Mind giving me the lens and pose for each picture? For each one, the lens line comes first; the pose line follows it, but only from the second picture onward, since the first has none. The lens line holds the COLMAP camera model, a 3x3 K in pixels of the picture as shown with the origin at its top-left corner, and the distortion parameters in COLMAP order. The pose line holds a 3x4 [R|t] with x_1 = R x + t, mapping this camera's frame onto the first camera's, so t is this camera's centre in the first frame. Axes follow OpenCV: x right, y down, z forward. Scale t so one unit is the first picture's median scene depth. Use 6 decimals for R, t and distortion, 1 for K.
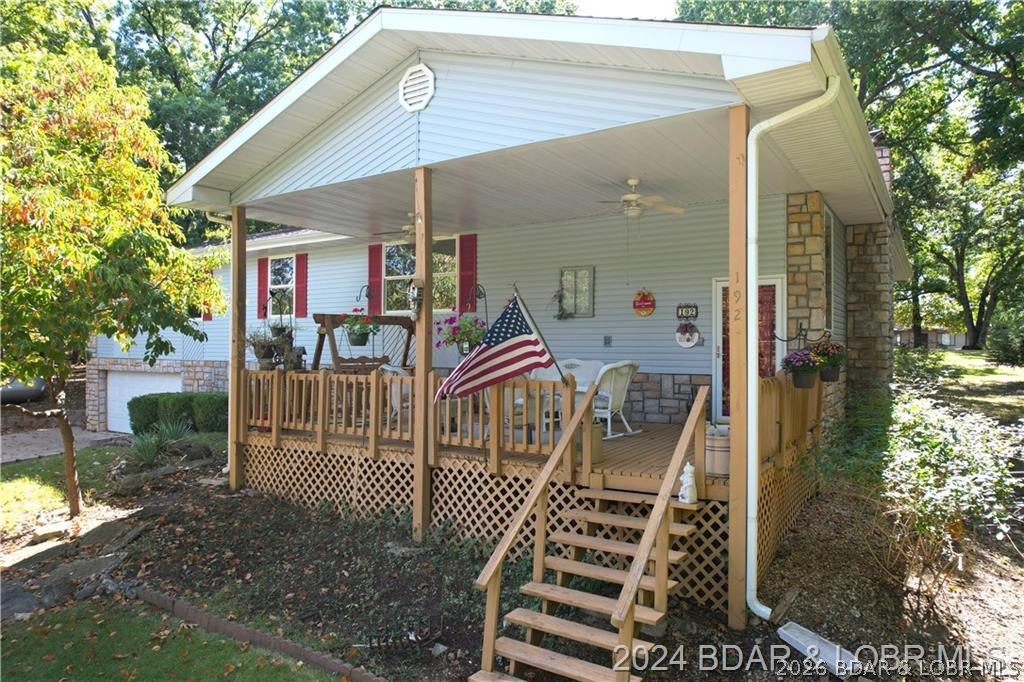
lens RADIAL K [[656.6, 0, 509.7], [0, 656.6, 338.4], [0, 0, 1]] dist [-0.033230, 0.000431]
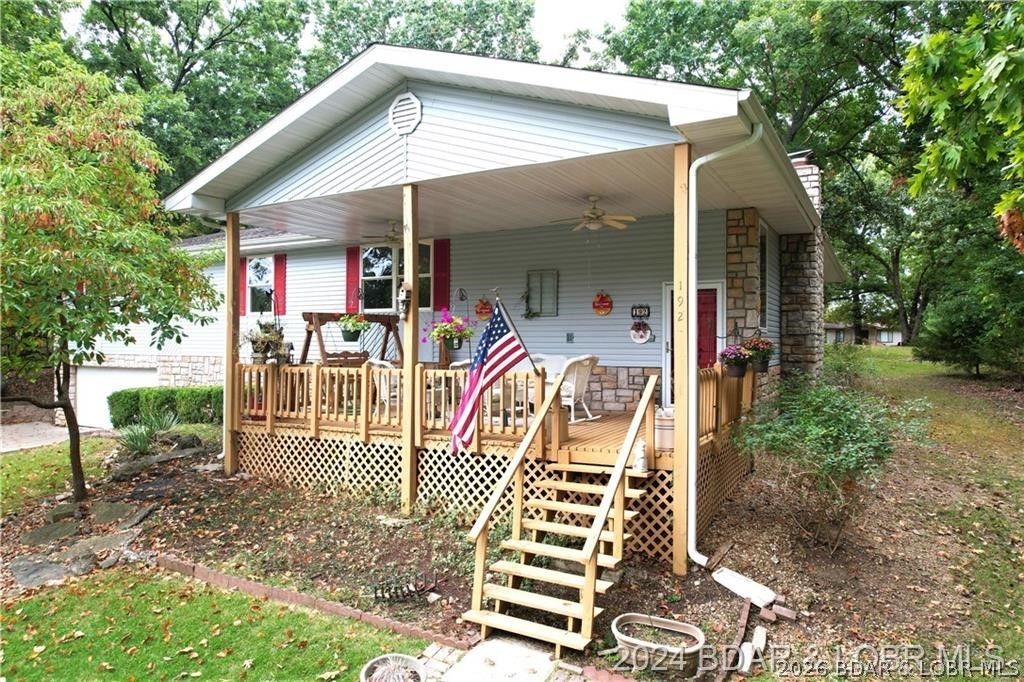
lens RADIAL K [[656.6, 0, 509.7], [0, 656.6, 338.4], [0, 0, 1]] dist [-0.033230, 0.000431]
pose [[0.997809, 0.000994, 0.066159, -0.035068], [-0.001358, 0.999984, 0.005463, -0.000617], [-0.066152, -0.005541, 0.997794, -0.138452]]
